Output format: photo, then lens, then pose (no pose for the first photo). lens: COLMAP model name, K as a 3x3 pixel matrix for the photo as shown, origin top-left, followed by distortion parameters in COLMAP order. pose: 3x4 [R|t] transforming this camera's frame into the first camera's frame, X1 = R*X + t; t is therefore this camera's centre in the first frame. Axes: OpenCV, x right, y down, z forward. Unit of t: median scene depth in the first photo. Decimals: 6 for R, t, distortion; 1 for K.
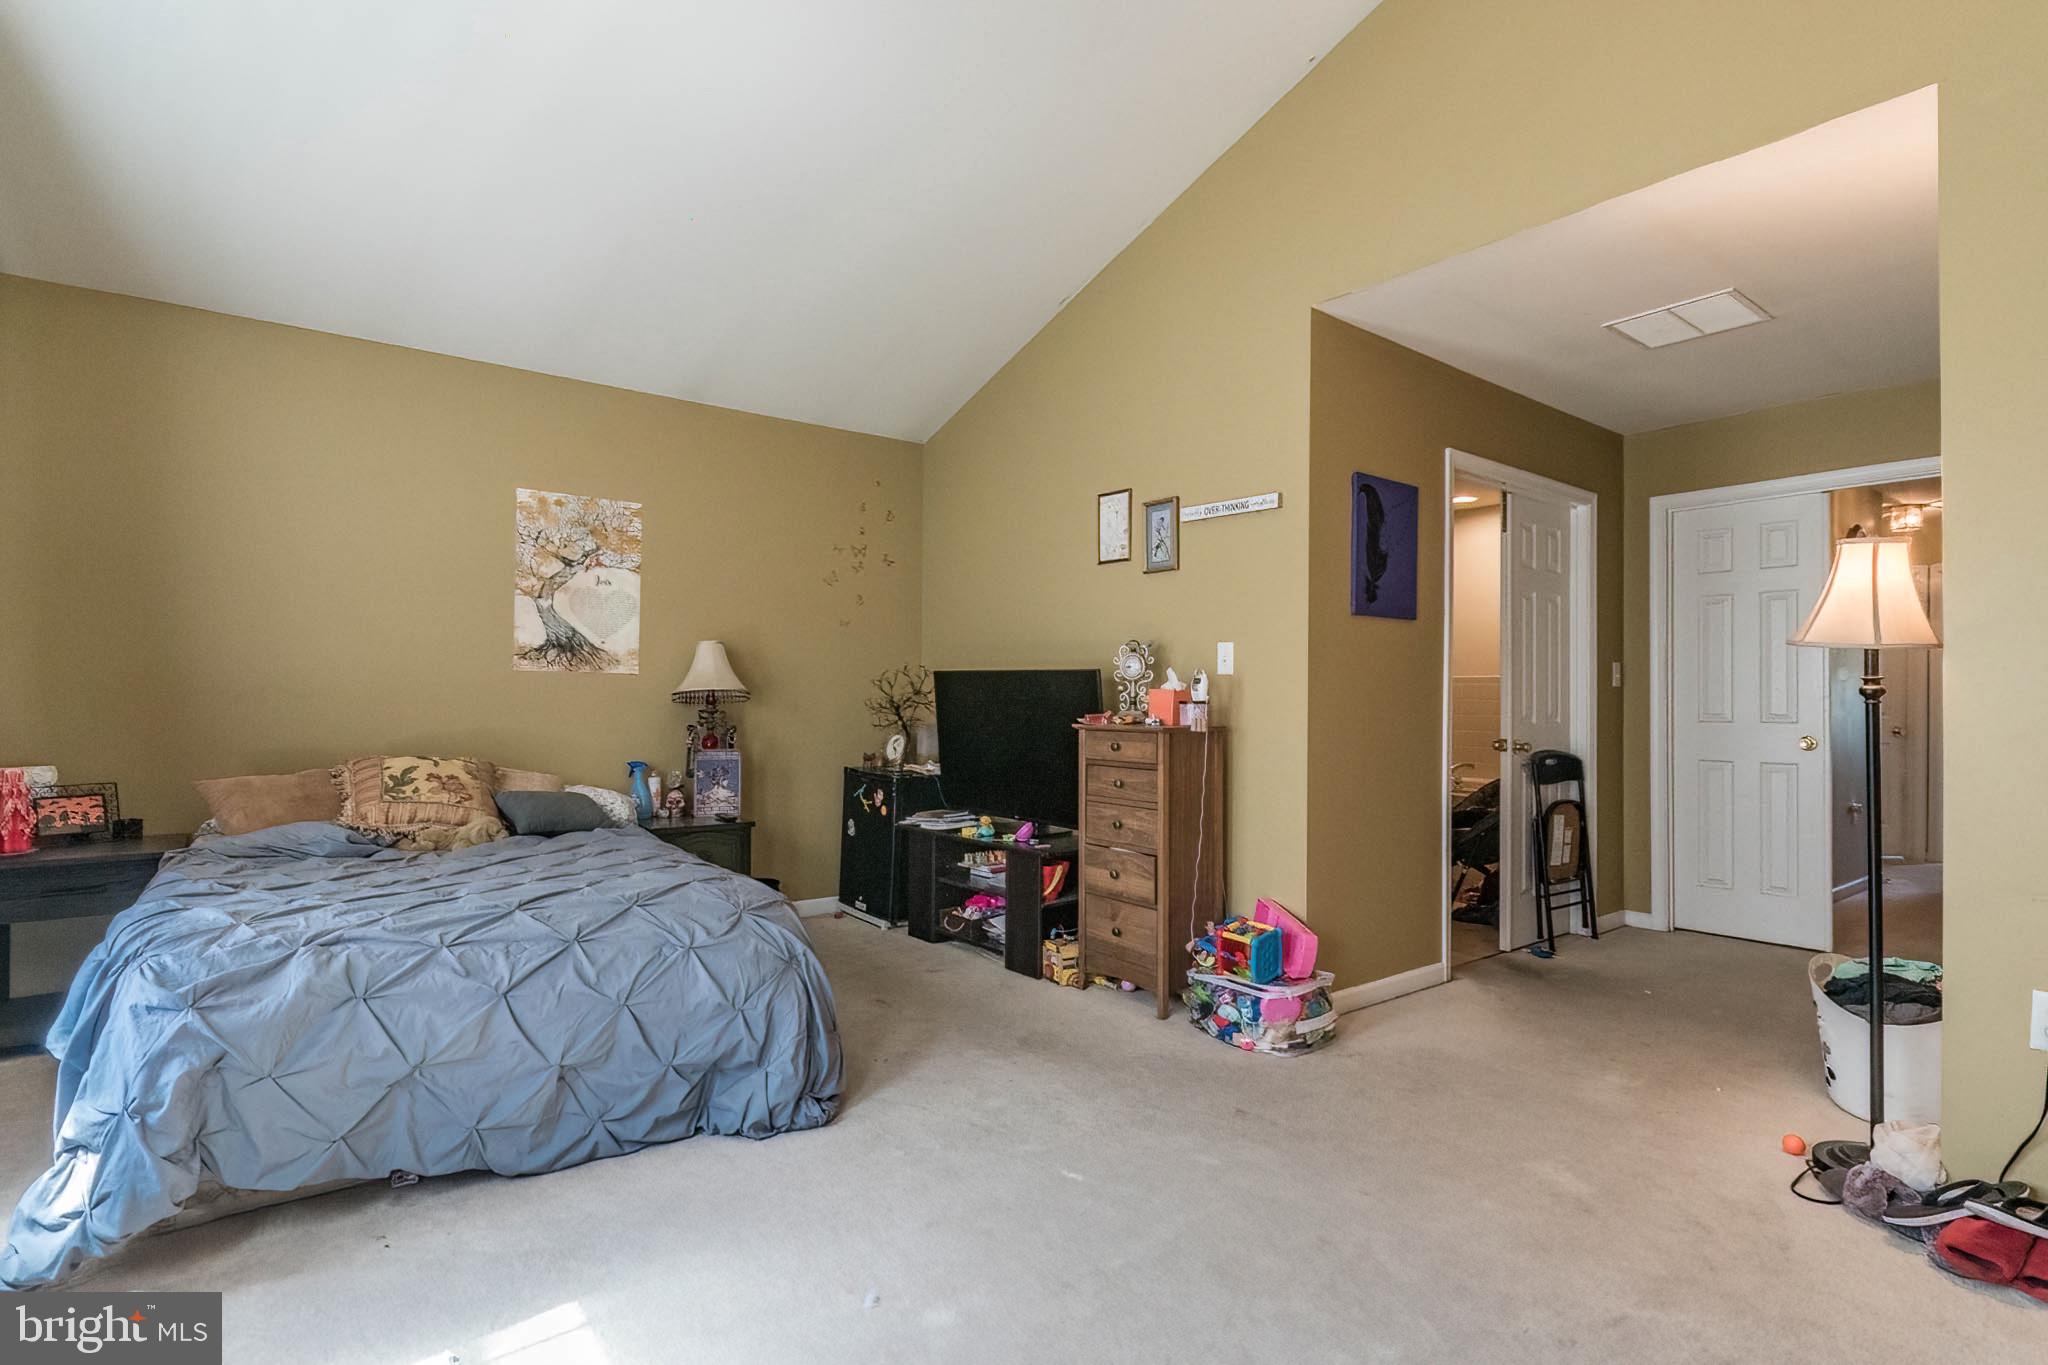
lens RADIAL K [[993.8, 0, 1013.8], [0, 993.8, 691.8], [0, 0, 1]] dist [-0.006546, -0.000484]
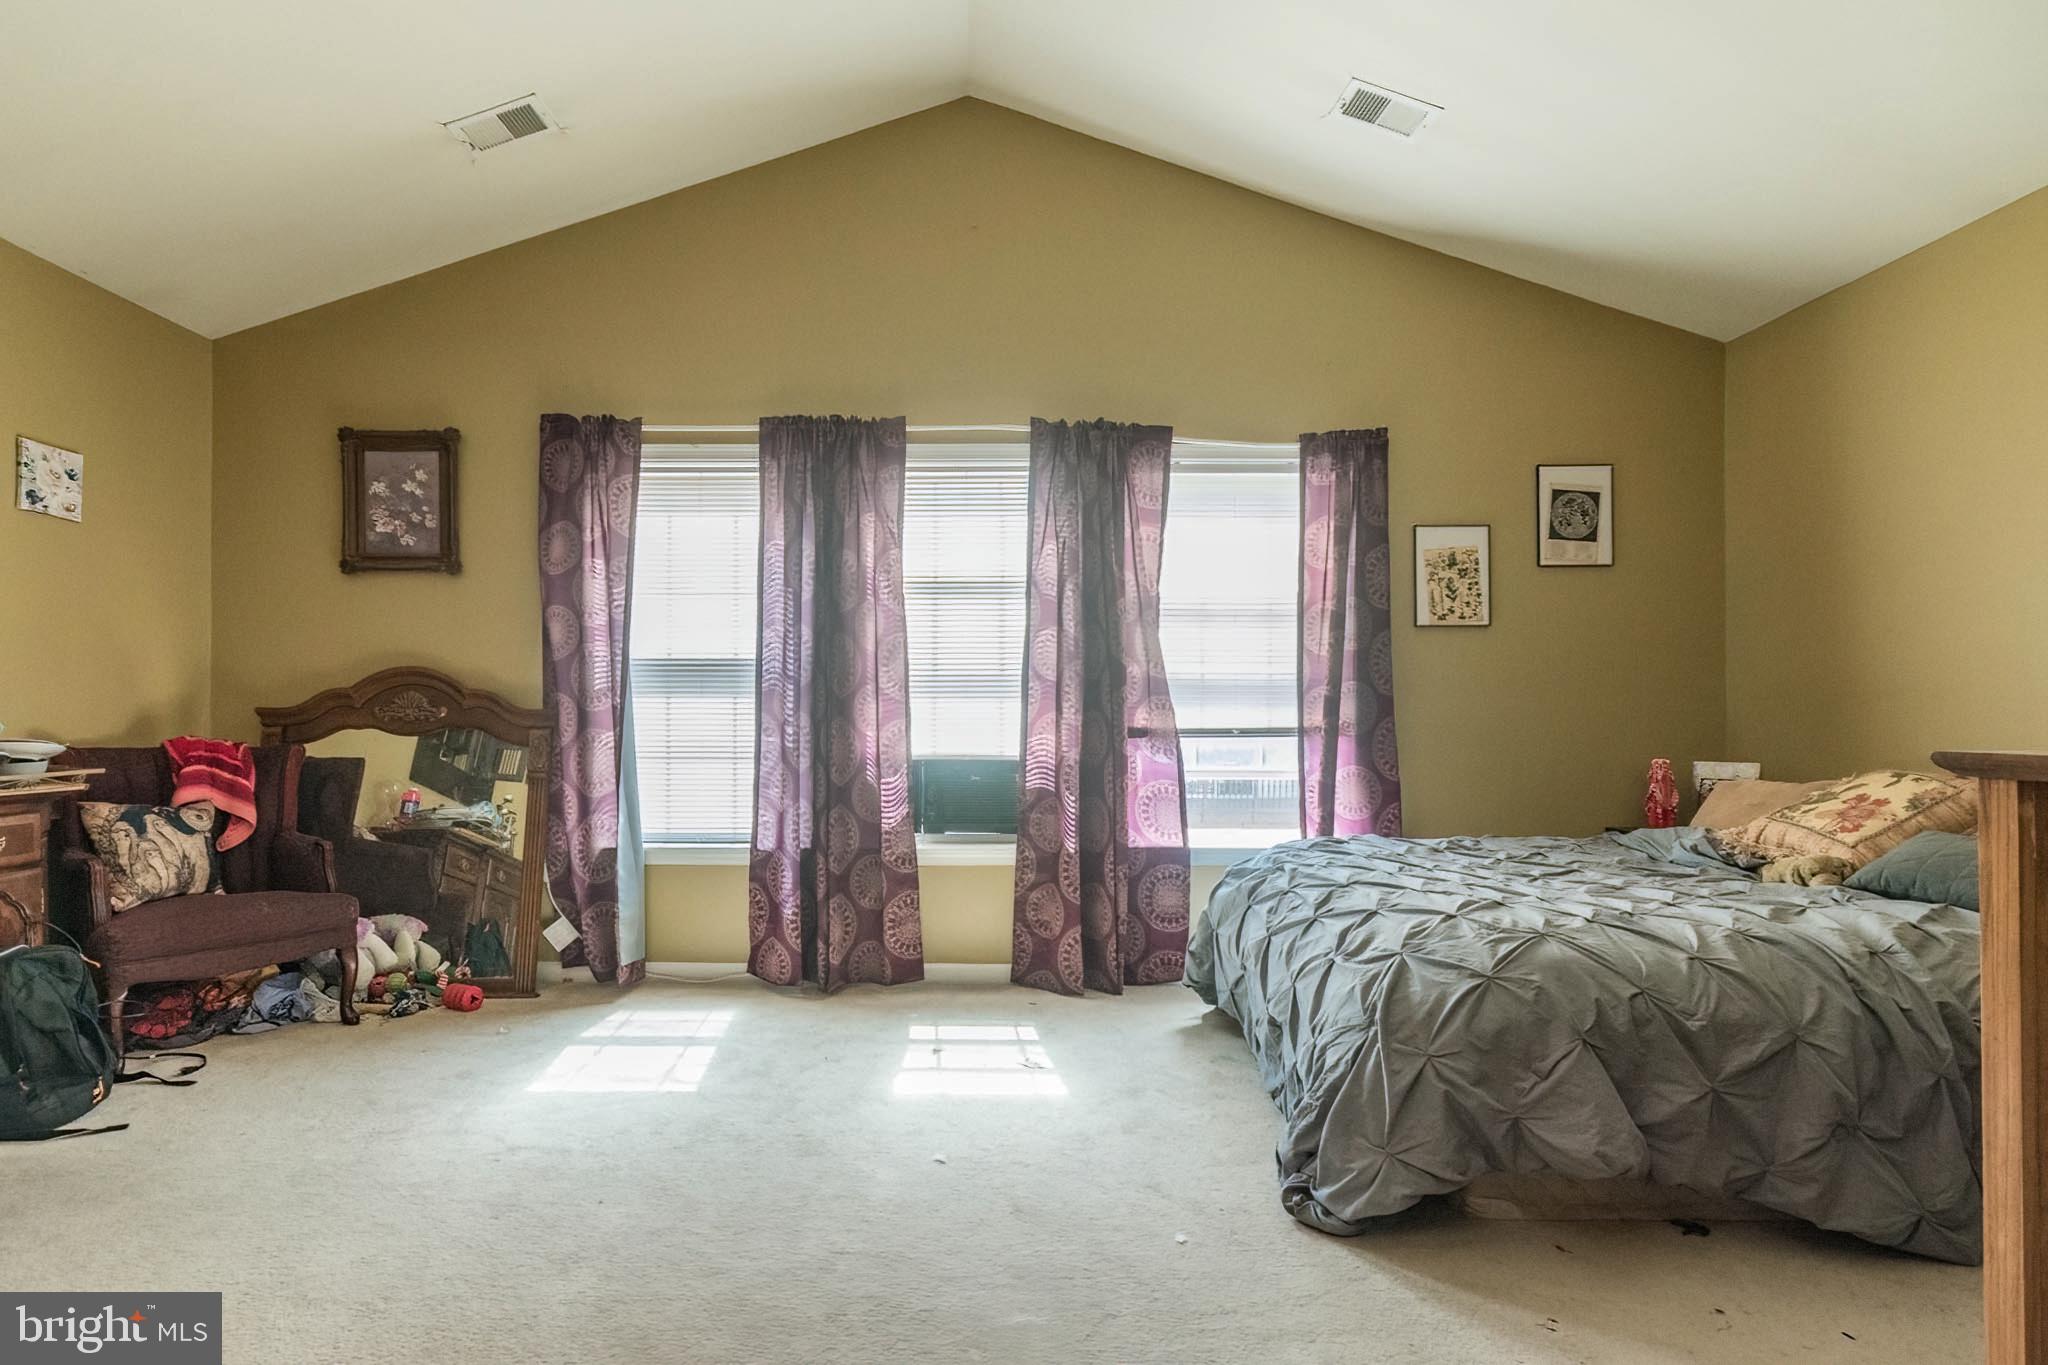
lens RADIAL K [[1006.5, 0, 948.1], [0, 1006.5, 706.6], [0, 0, 1]] dist [0.000432, 0.000077]
pose [[-0.619101, -0.014788, -0.785172, 0.447489], [-0.001543, 0.999844, -0.017615, 0.030347], [0.785310, -0.009693, -0.619027, 0.931379]]
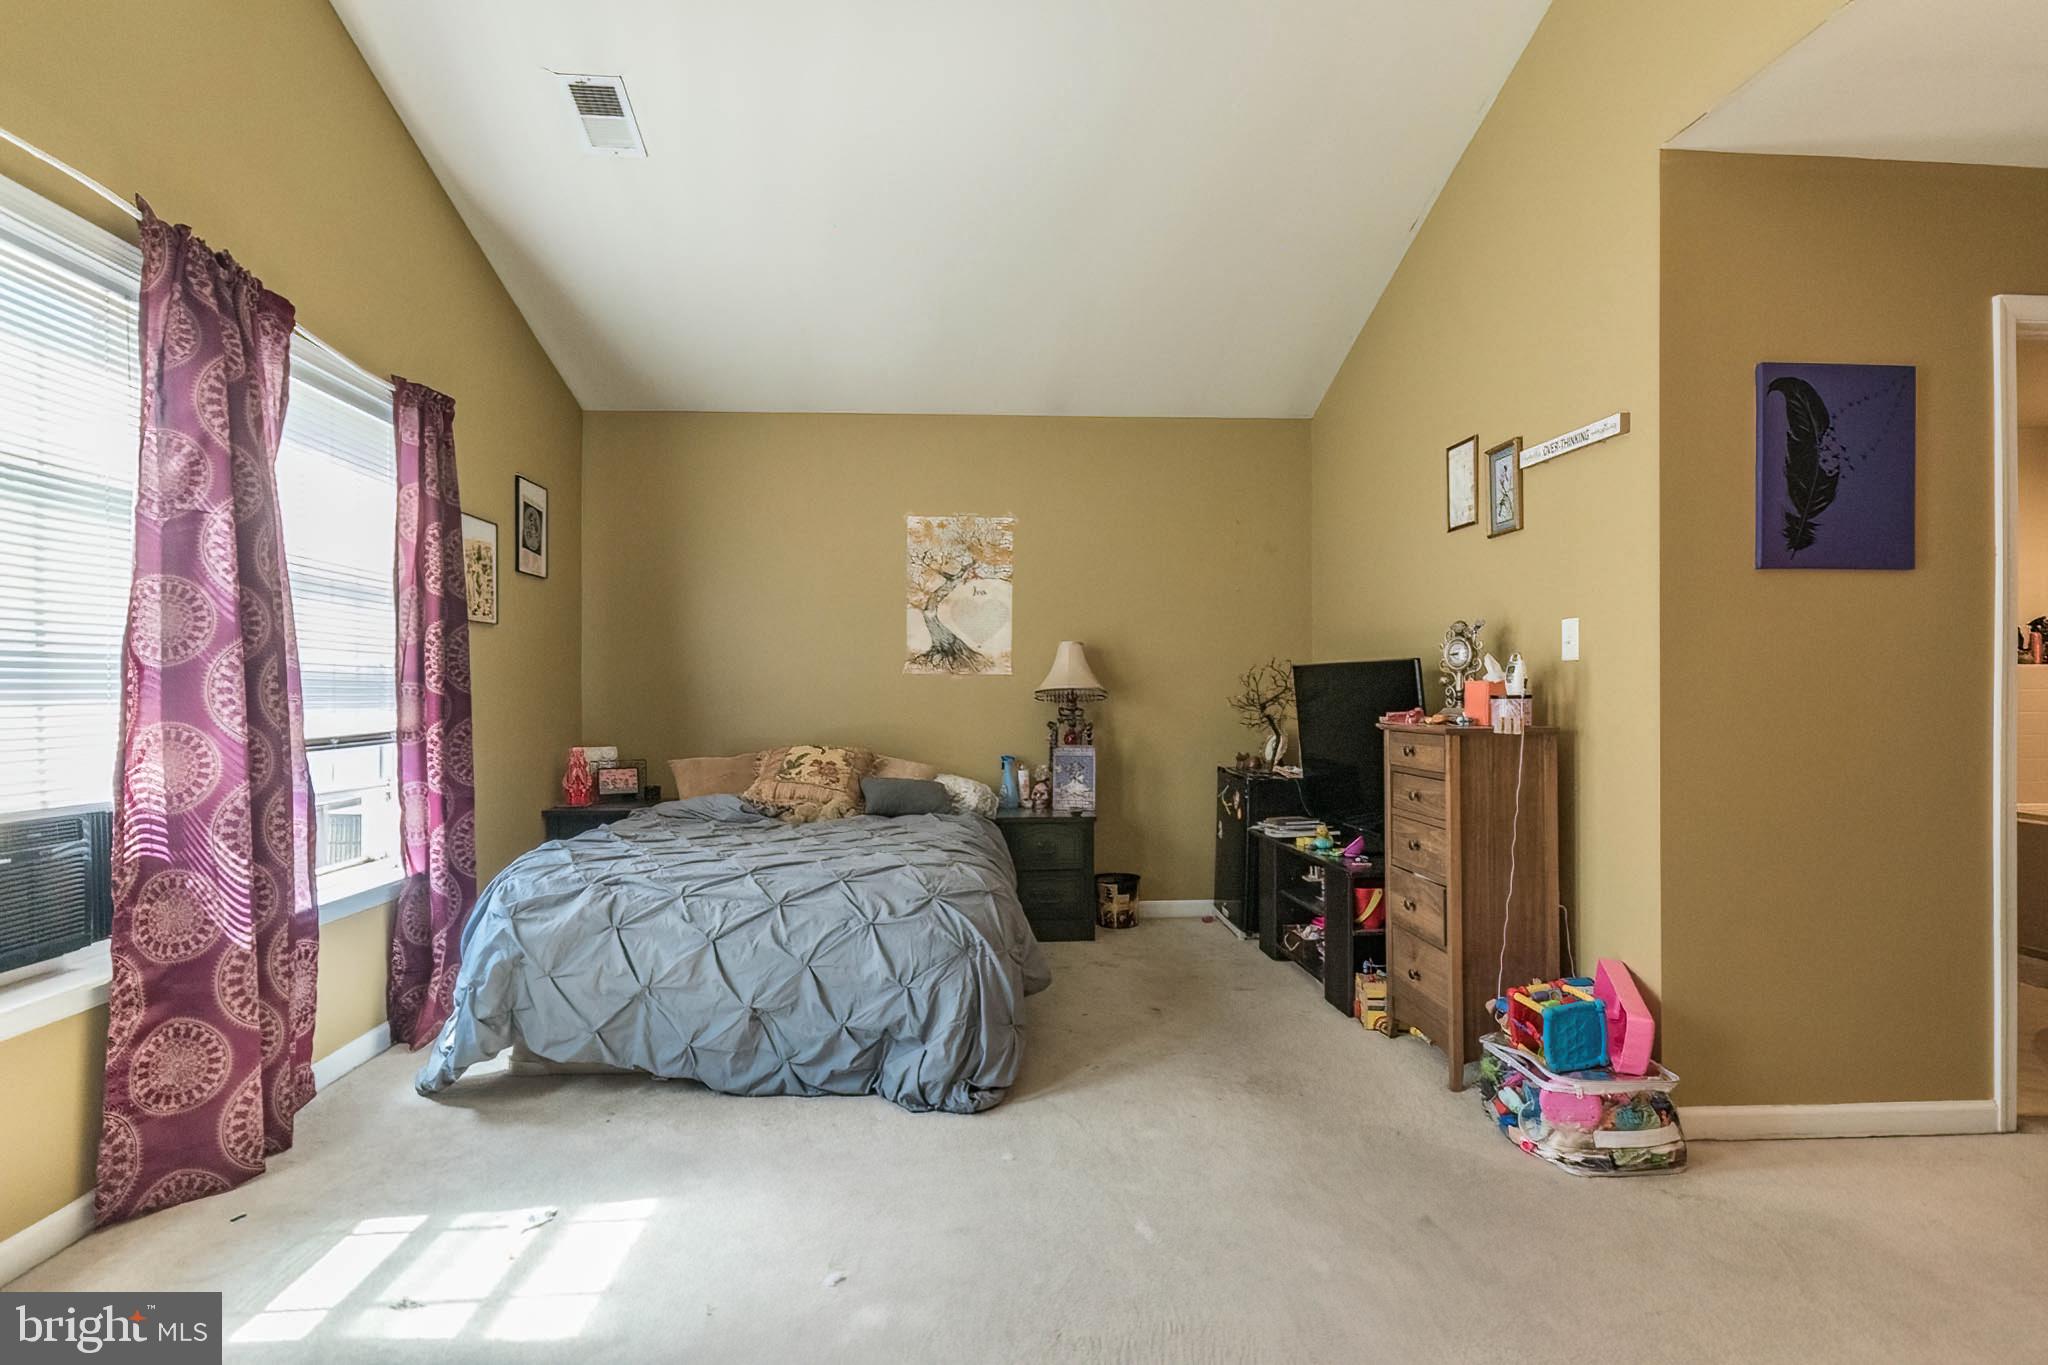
lens RADIAL K [[993.8, 0, 1013.8], [0, 993.8, 691.8], [0, 0, 1]] dist [-0.006546, -0.000484]
pose [[0.822546, -0.009749, -0.568615, 0.309030], [0.010380, 0.999944, -0.002129, 0.004175], [0.568604, -0.004151, 0.822601, 0.134009]]
